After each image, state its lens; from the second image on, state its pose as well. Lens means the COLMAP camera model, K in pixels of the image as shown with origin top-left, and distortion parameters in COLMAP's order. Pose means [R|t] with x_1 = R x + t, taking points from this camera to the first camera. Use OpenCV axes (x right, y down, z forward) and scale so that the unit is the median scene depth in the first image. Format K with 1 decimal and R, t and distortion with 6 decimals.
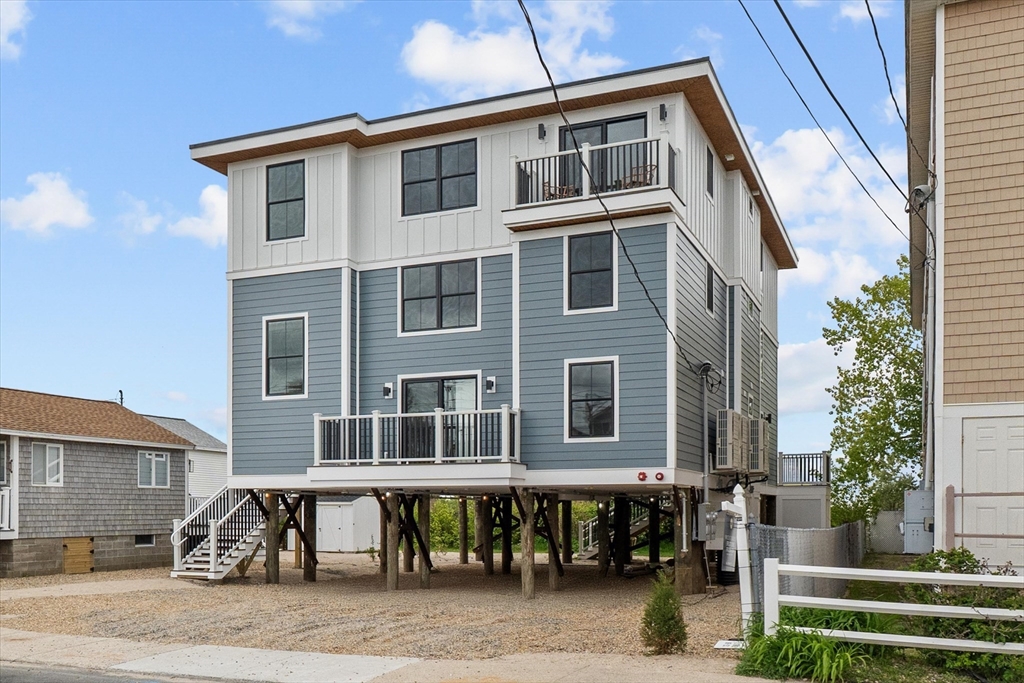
lens RADIAL K [[558.4, 0, 512.0], [0, 558.4, 341.5], [0, 0, 1]] dist [0.001313, -0.000351]
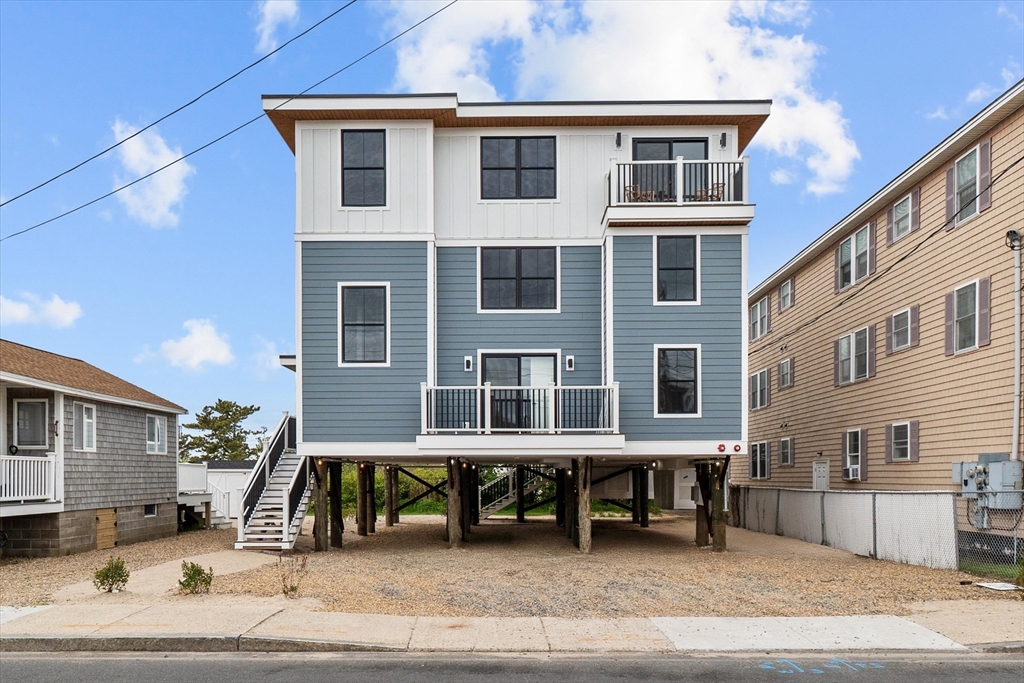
lens RADIAL K [[489.9, 0, 501.2], [0, 489.9, 337.4], [0, 0, 1]] dist [0.001989, 0.000448]
pose [[0.968722, 0.065083, 0.239460, -0.389381], [-0.069005, 0.997584, 0.008019, 0.027486], [-0.238359, -0.024292, 0.970873, 0.094930]]
